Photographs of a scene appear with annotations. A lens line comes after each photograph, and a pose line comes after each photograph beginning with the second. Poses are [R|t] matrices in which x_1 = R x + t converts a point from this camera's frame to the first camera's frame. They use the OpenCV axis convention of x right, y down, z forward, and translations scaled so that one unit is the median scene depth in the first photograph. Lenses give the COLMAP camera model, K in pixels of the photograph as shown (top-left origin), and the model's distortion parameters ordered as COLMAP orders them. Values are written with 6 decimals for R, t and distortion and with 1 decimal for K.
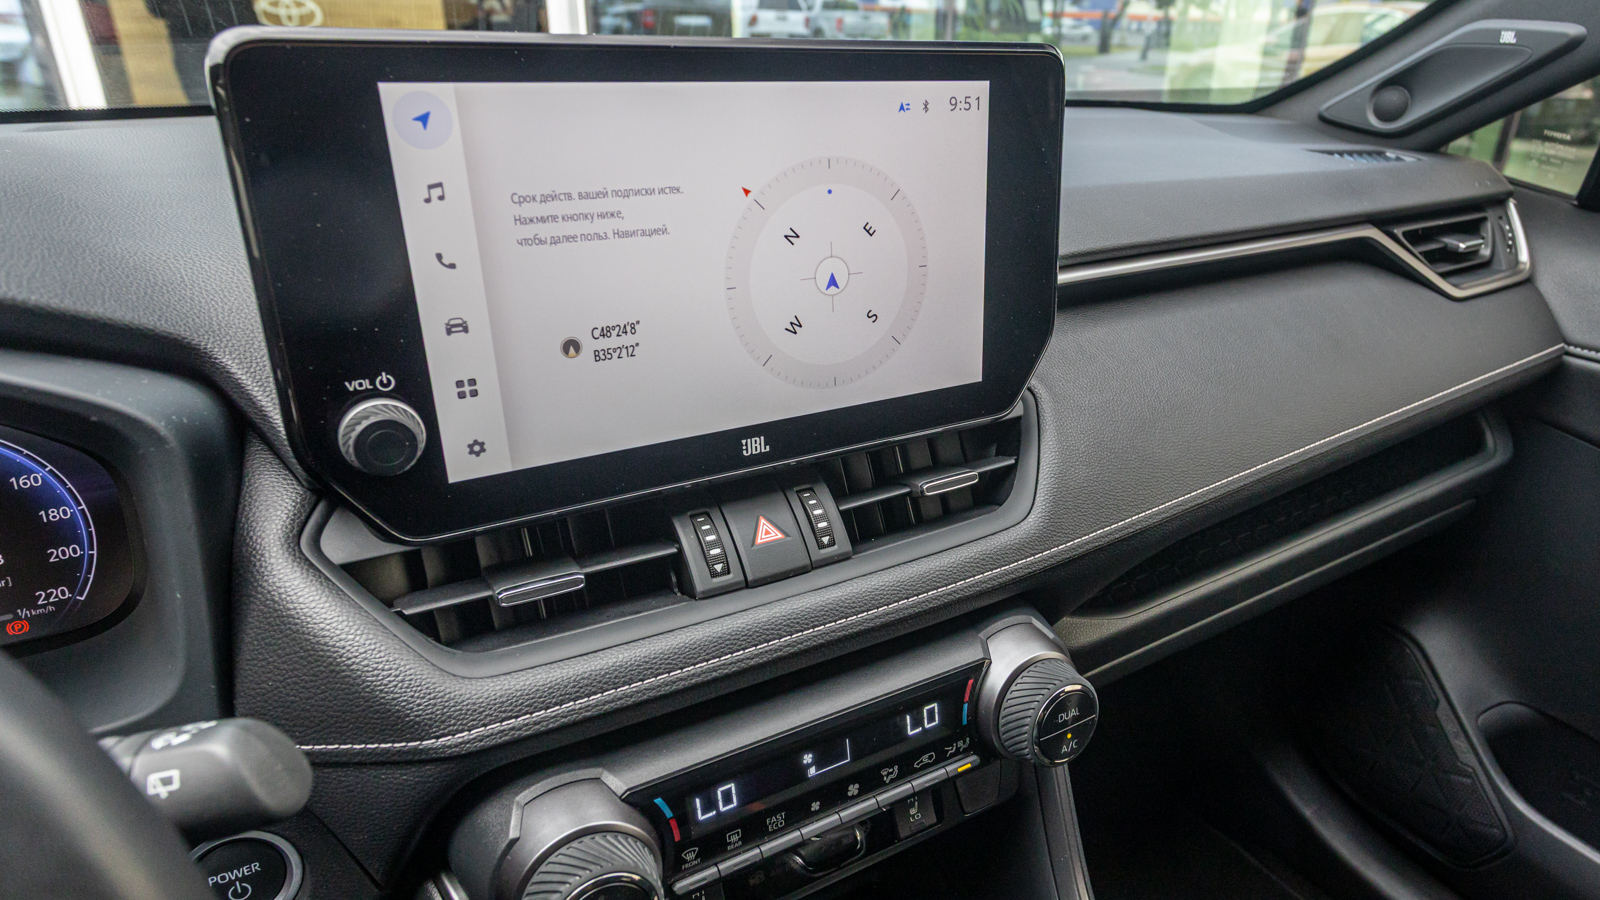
lens RADIAL K [[1000.7, 0, 899.6], [0, 1000.7, 458.7], [0, 0, 1]] dist [0.002295, -0.005626]
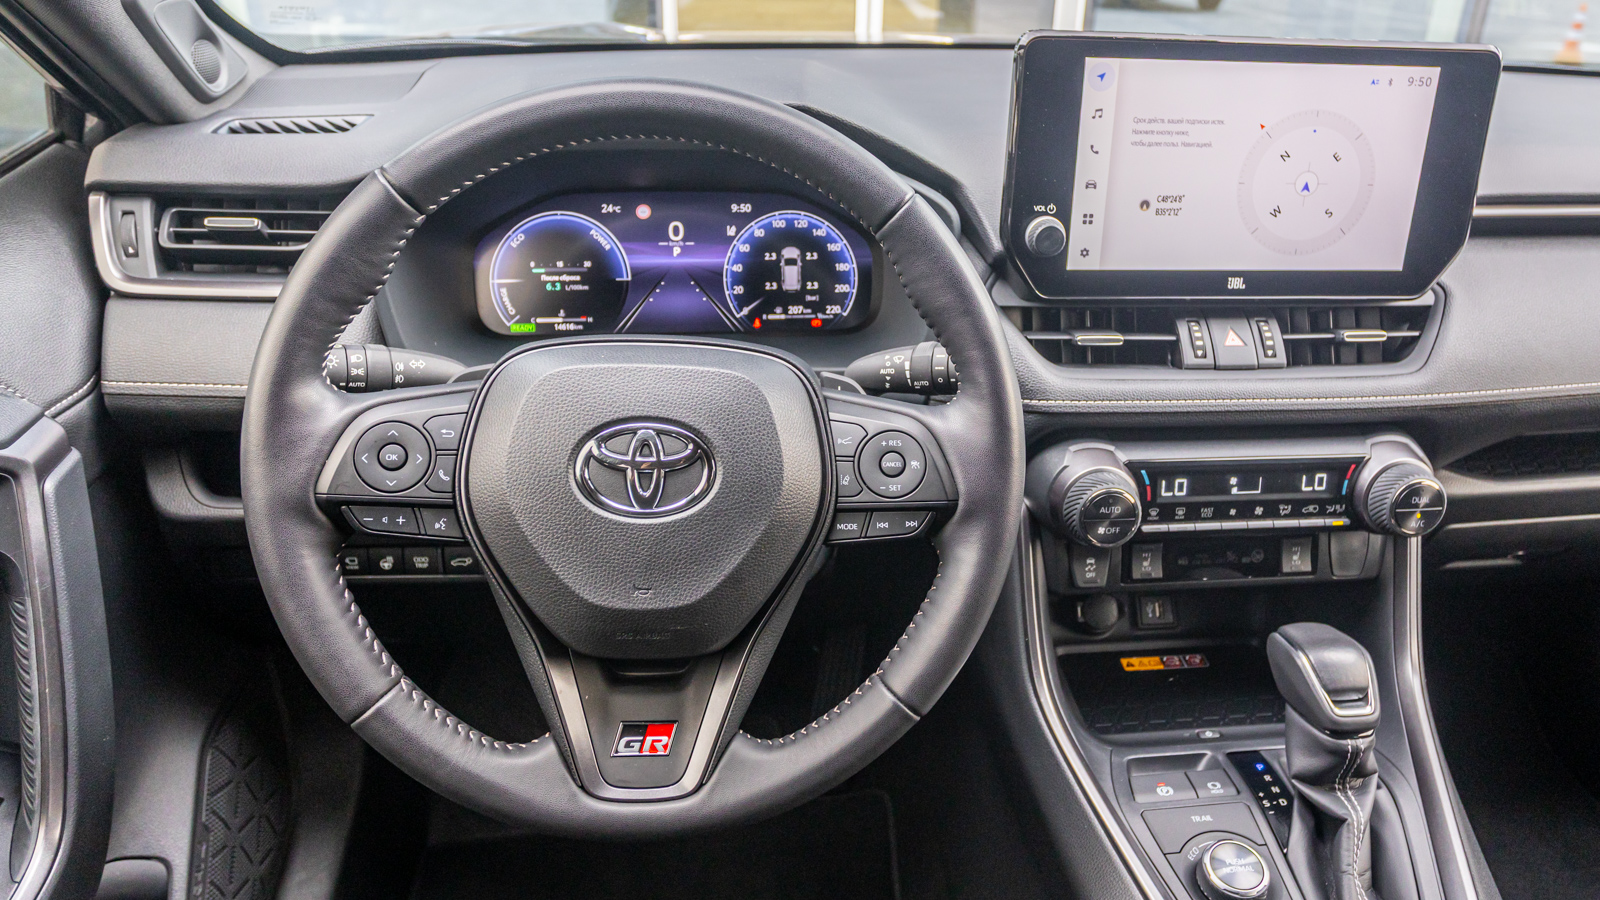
lens RADIAL K [[1149.3, 0, 869.7], [0, 1149.3, 399.8], [0, 0, 1]] dist [-0.009321, 0.004302]
pose [[0.906240, 0.174014, -0.385289, 0.066235], [-0.183123, 0.983001, 0.013244, 0.260069], [0.381044, 0.058553, 0.922701, -0.933280]]
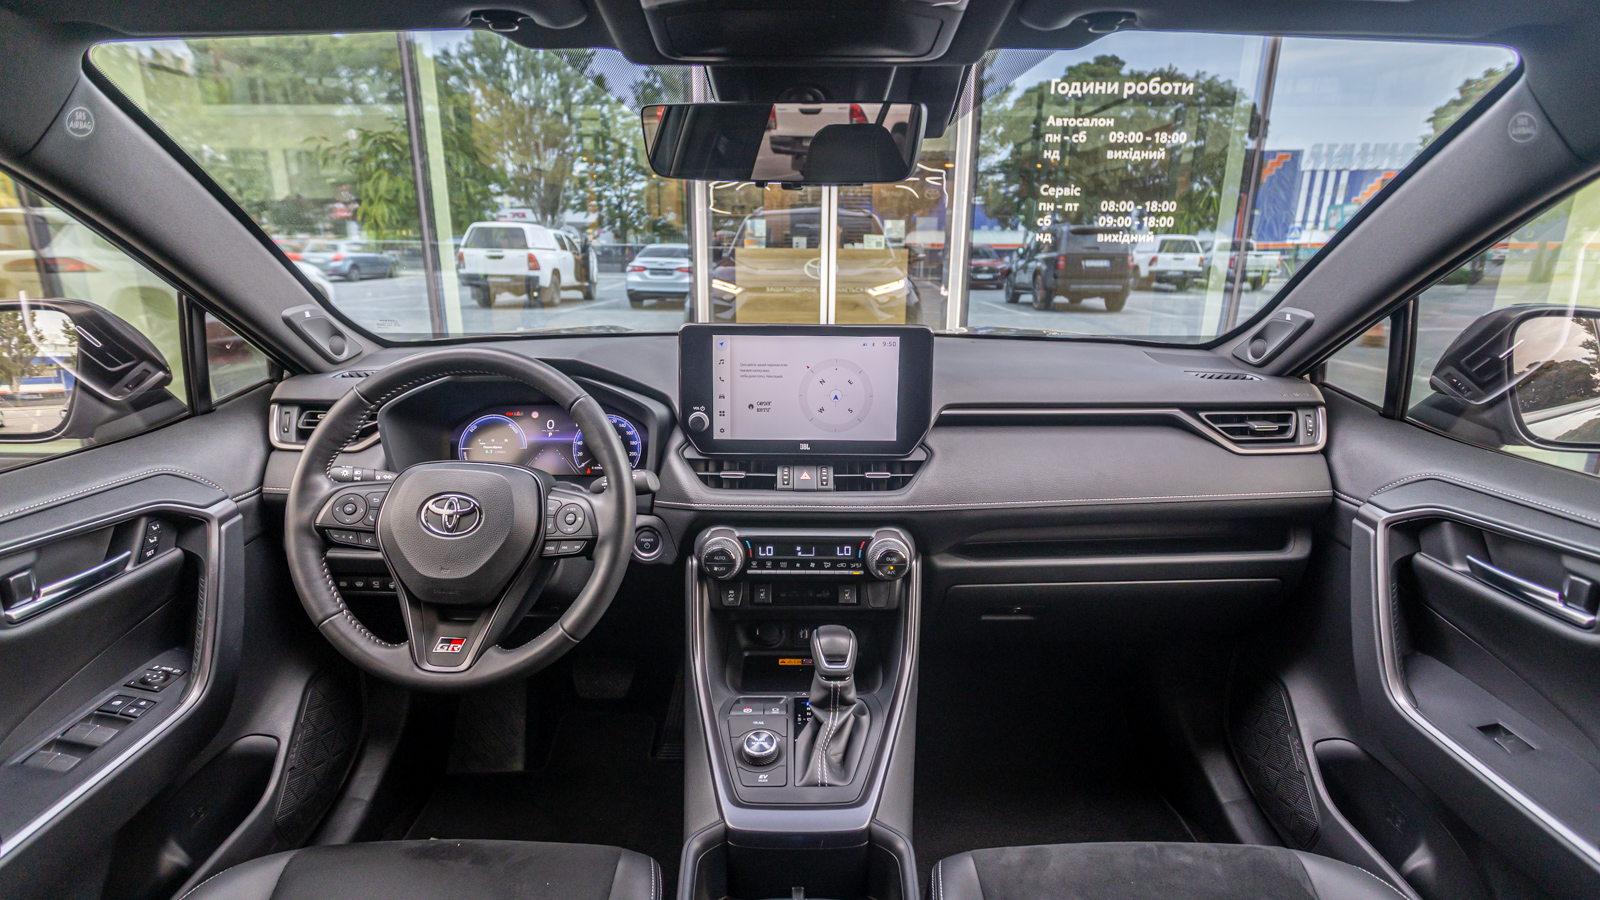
lens RADIAL K [[803.1, 0, 792.9], [0, 803.1, 455.0], [0, 0, 1]] dist [-0.002633, 0.001054]
pose [[0.840549, 0.113187, -0.529779, 1.177312], [-0.202495, 0.972688, -0.113466, 0.309967], [0.502467, 0.202651, 0.840512, -1.137747]]
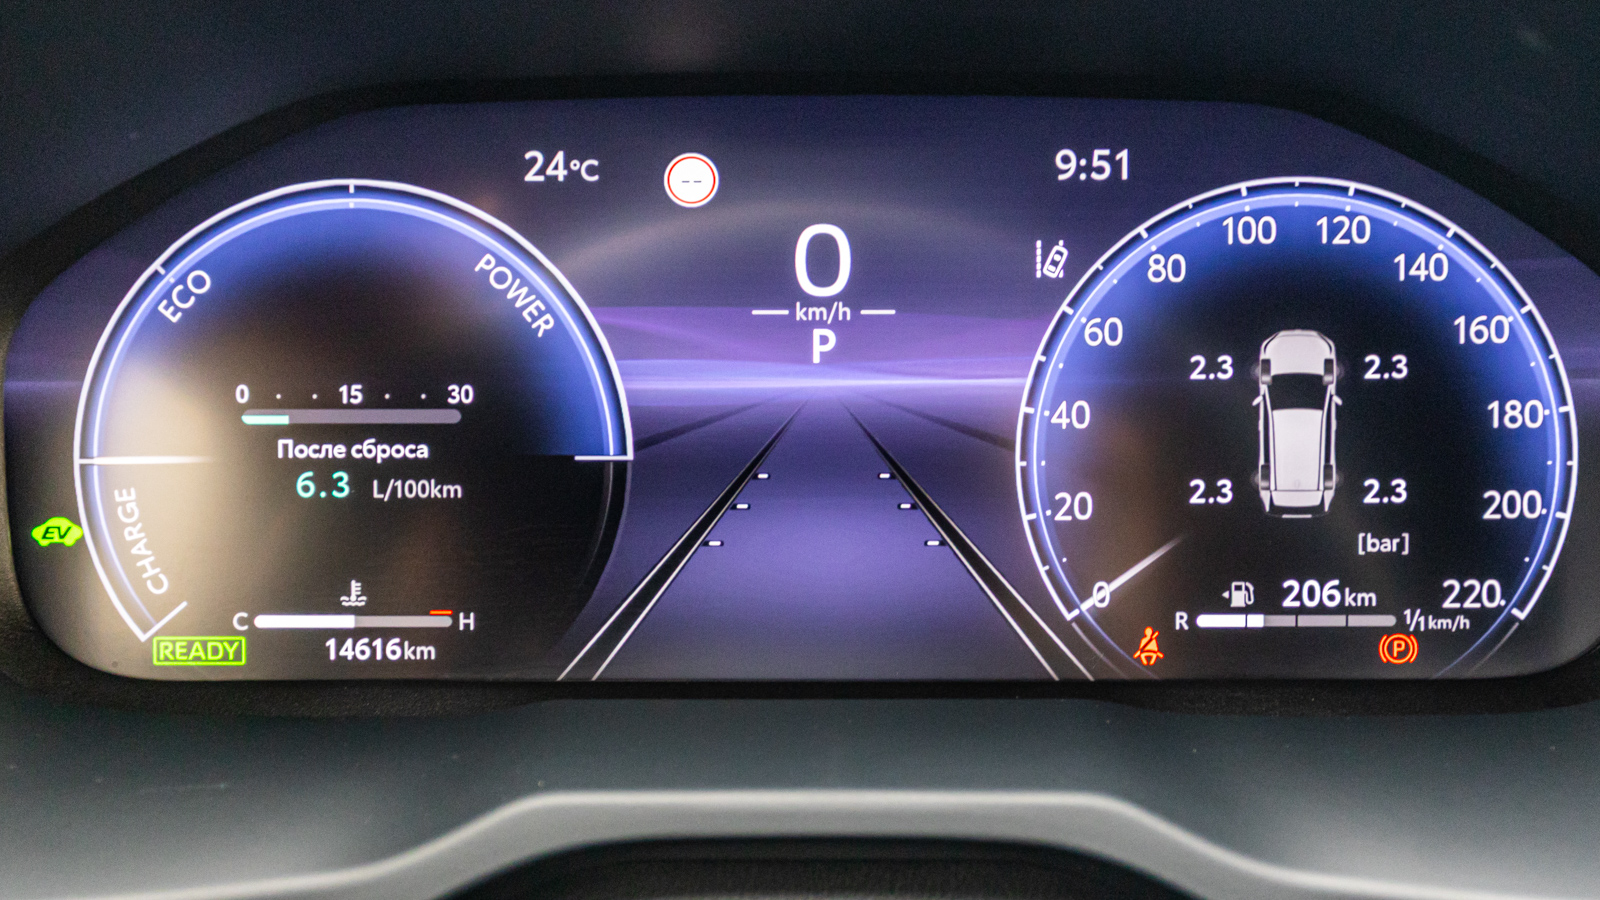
lens RADIAL K [[1548.7, 0, 804.1], [0, 1548.7, 460.6], [0, 0, 1]] dist [-0.001174, 0.000000]
pose [[0.839308, 0.180573, -0.512791, -0.753462], [-0.202144, 0.979256, 0.013975, 0.128657], [0.504678, 0.091928, 0.858400, 0.262482]]
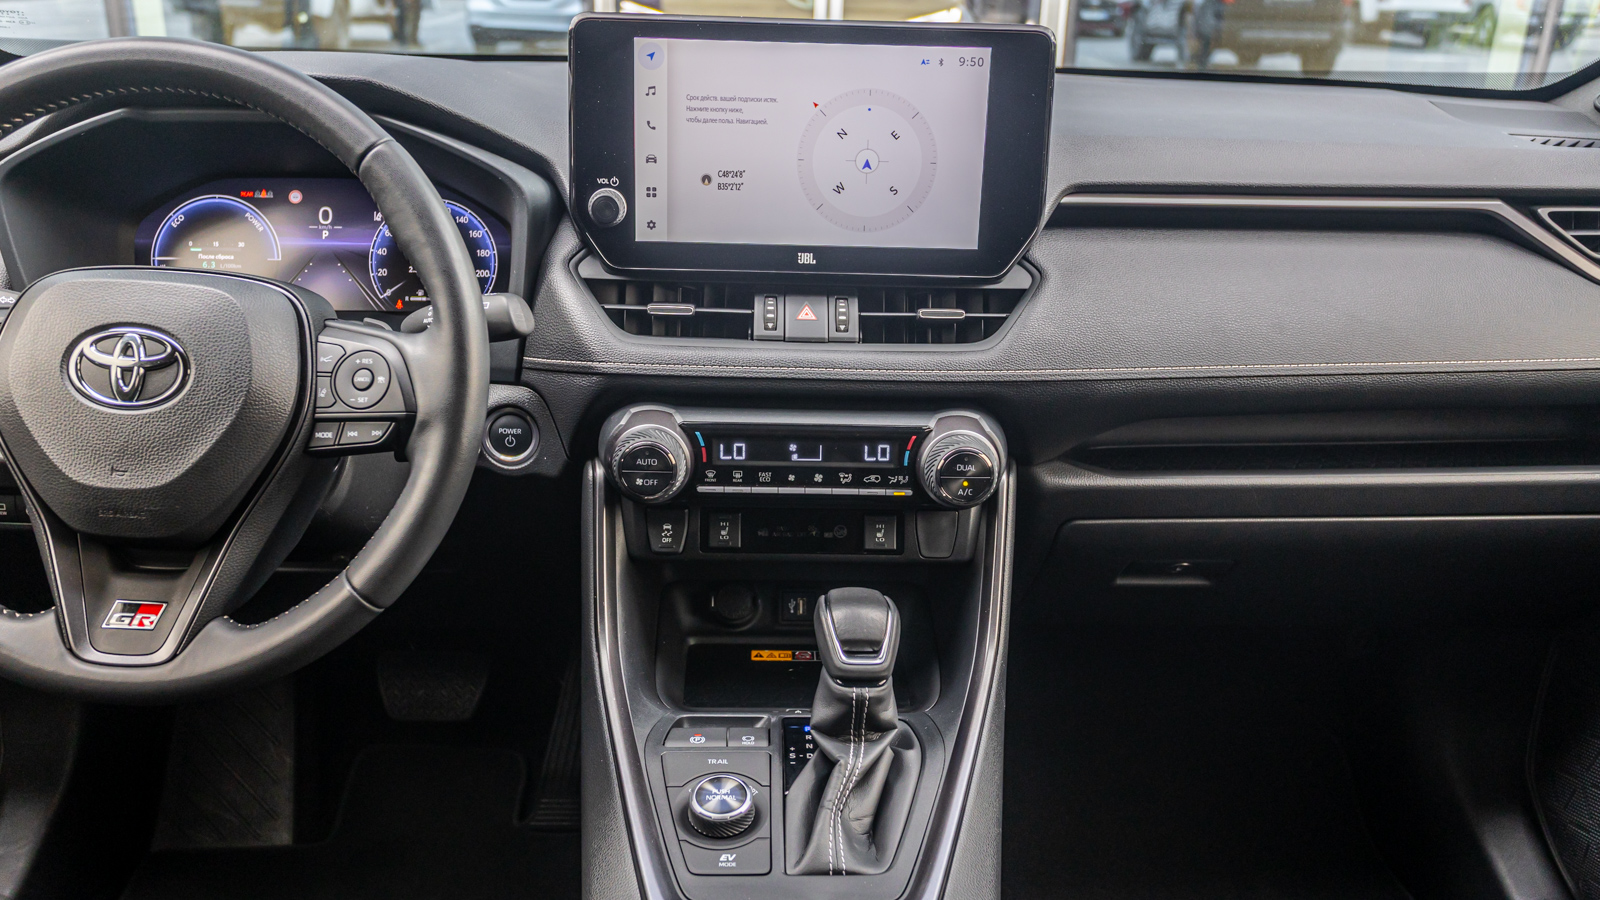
lens RADIAL K [[1352.5, 0, 788.5], [0, 1352.5, 459.9], [0, 0, 1]] dist [0.026834, -0.026534]
pose [[0.851819, 0.174524, -0.493908, 1.020044], [-0.213388, 0.976699, -0.022901, 0.379763], [0.478403, 0.124901, 0.869212, -0.943841]]
